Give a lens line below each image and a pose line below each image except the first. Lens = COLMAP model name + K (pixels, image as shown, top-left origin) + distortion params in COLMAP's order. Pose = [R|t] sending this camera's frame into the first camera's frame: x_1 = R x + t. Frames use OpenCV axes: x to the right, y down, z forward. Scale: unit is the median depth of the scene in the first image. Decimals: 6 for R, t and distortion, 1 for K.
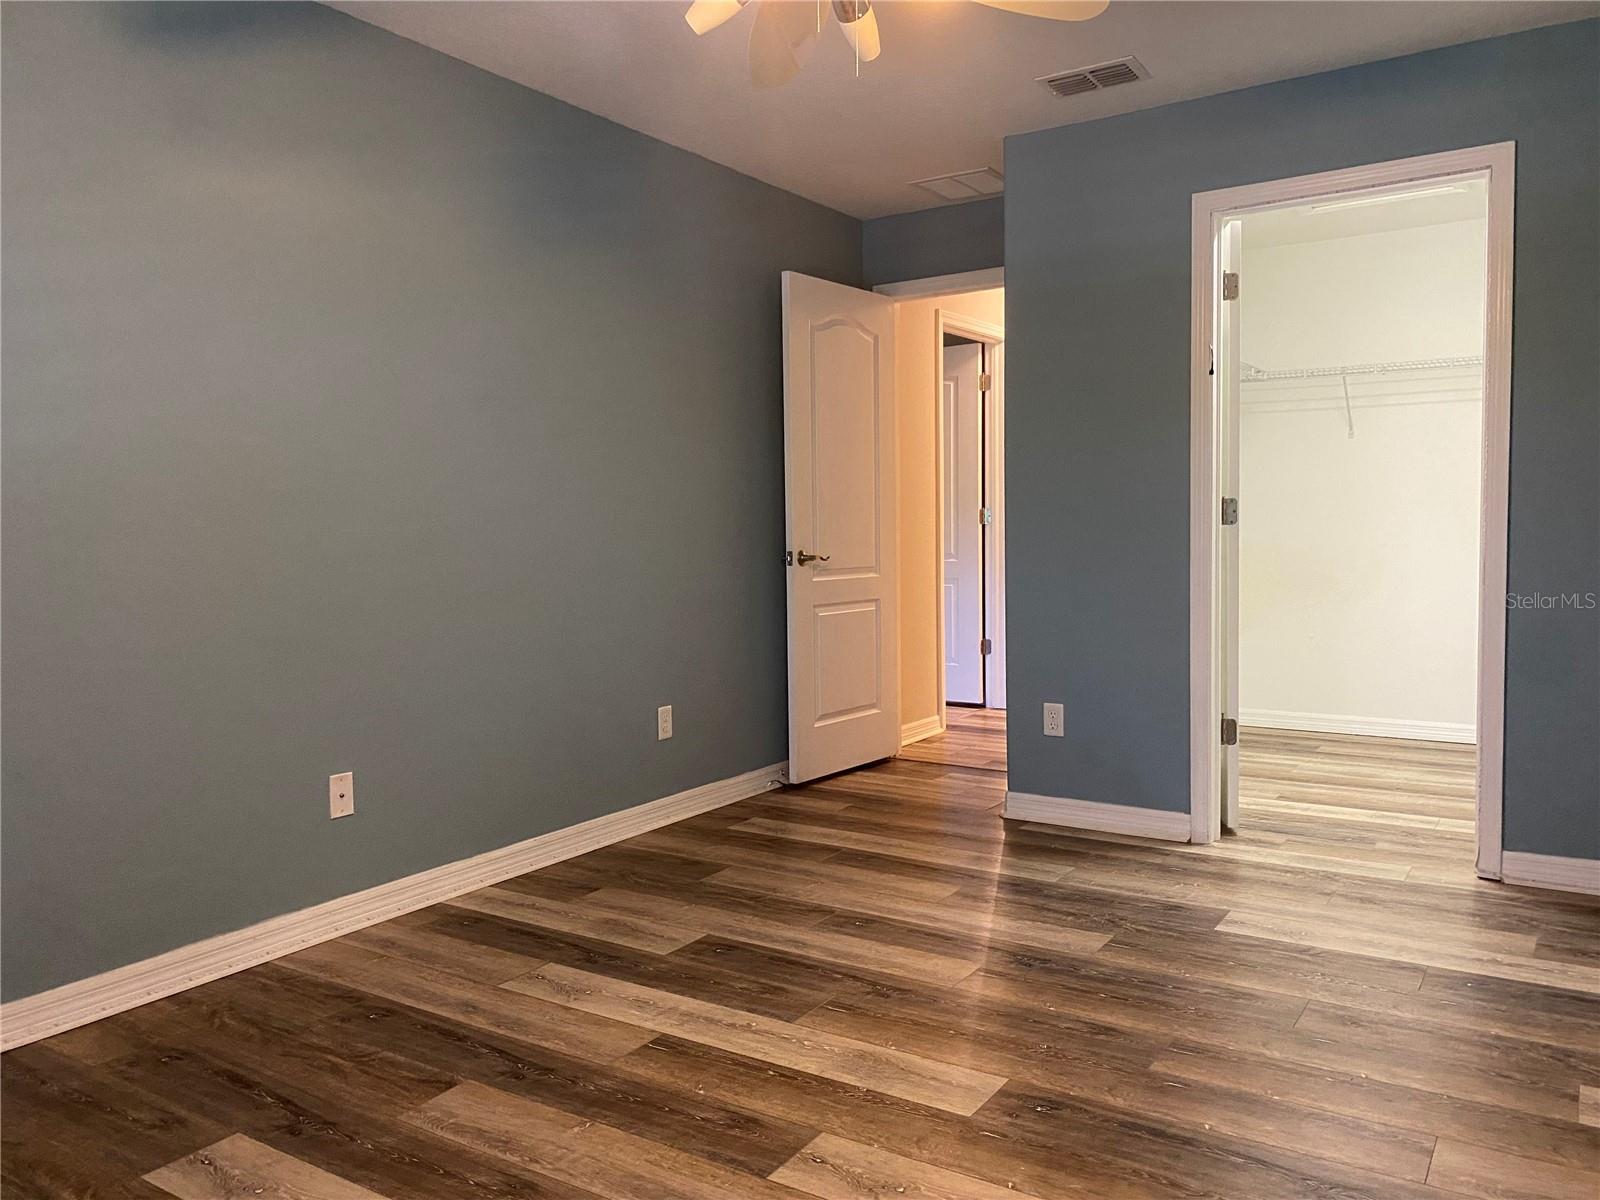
lens RADIAL K [[1168.1, 0, 800.0], [0, 1168.1, 600.0], [0, 0, 1]] dist [0.032556, -0.002225]
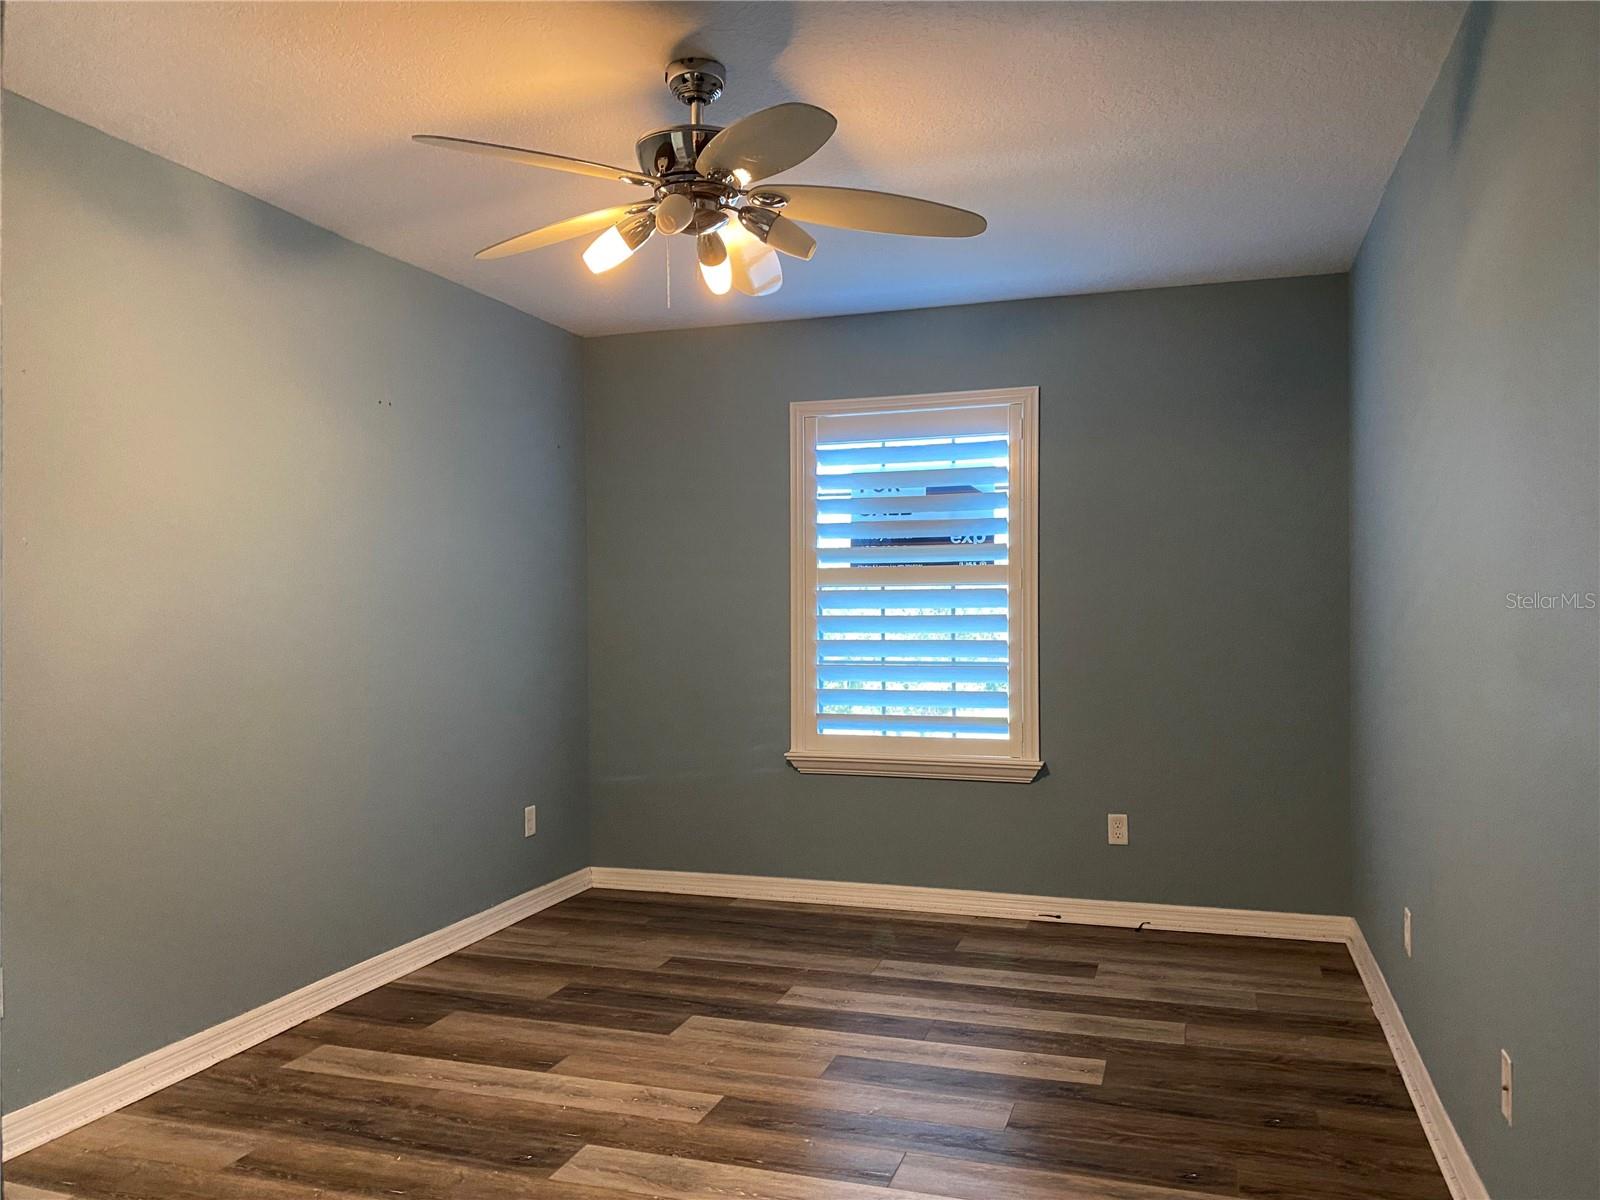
lens RADIAL K [[1168.1, 0, 800.0], [0, 1168.1, 600.0], [0, 0, 1]] dist [0.032556, -0.002225]
pose [[-0.961216, 0.019156, -0.275130, 0.251943], [0.002184, 0.998082, 0.061859, -0.219846], [0.275787, 0.058859, -0.959415, 2.166732]]
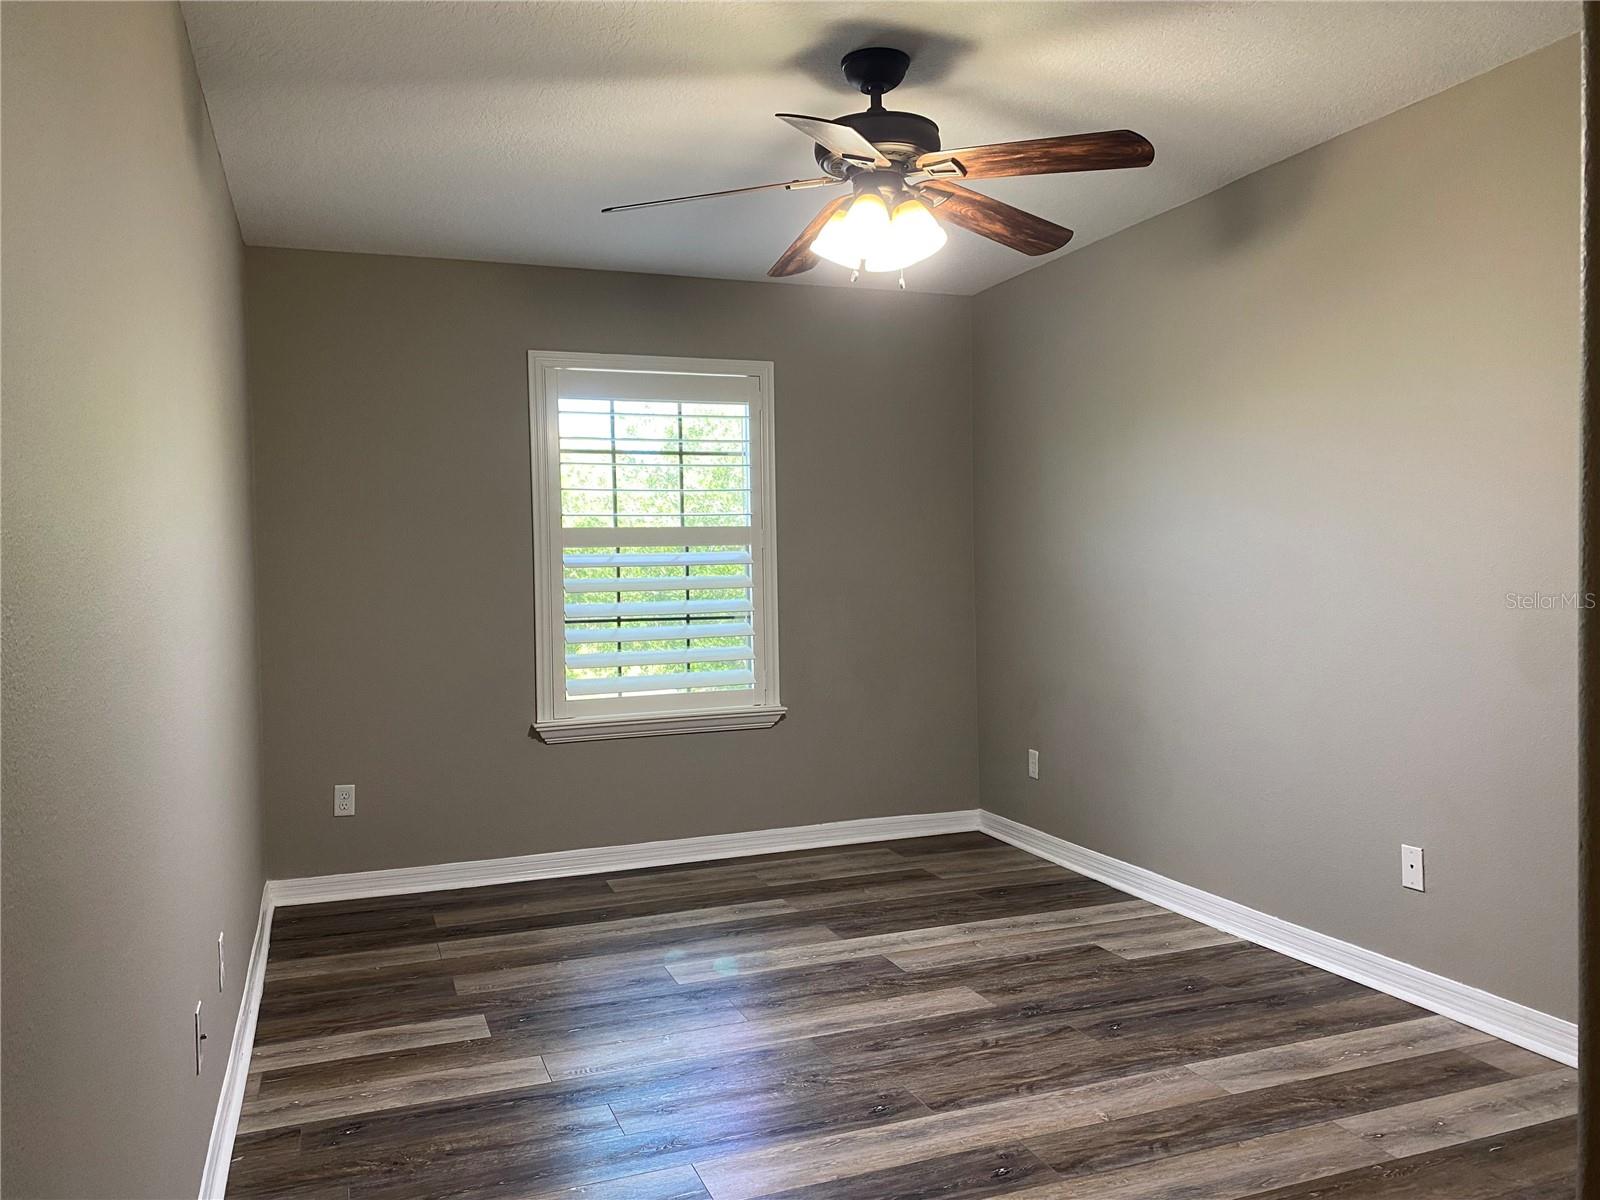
lens RADIAL K [[1168.1, 0, 800.0], [0, 1168.1, 600.0], [0, 0, 1]] dist [0.032556, -0.002225]
pose [[-0.591332, 0.048139, -0.804990, 1.095518], [-0.030995, 0.996122, 0.082338, -0.199984], [0.805833, 0.073640, -0.587546, 1.641427]]
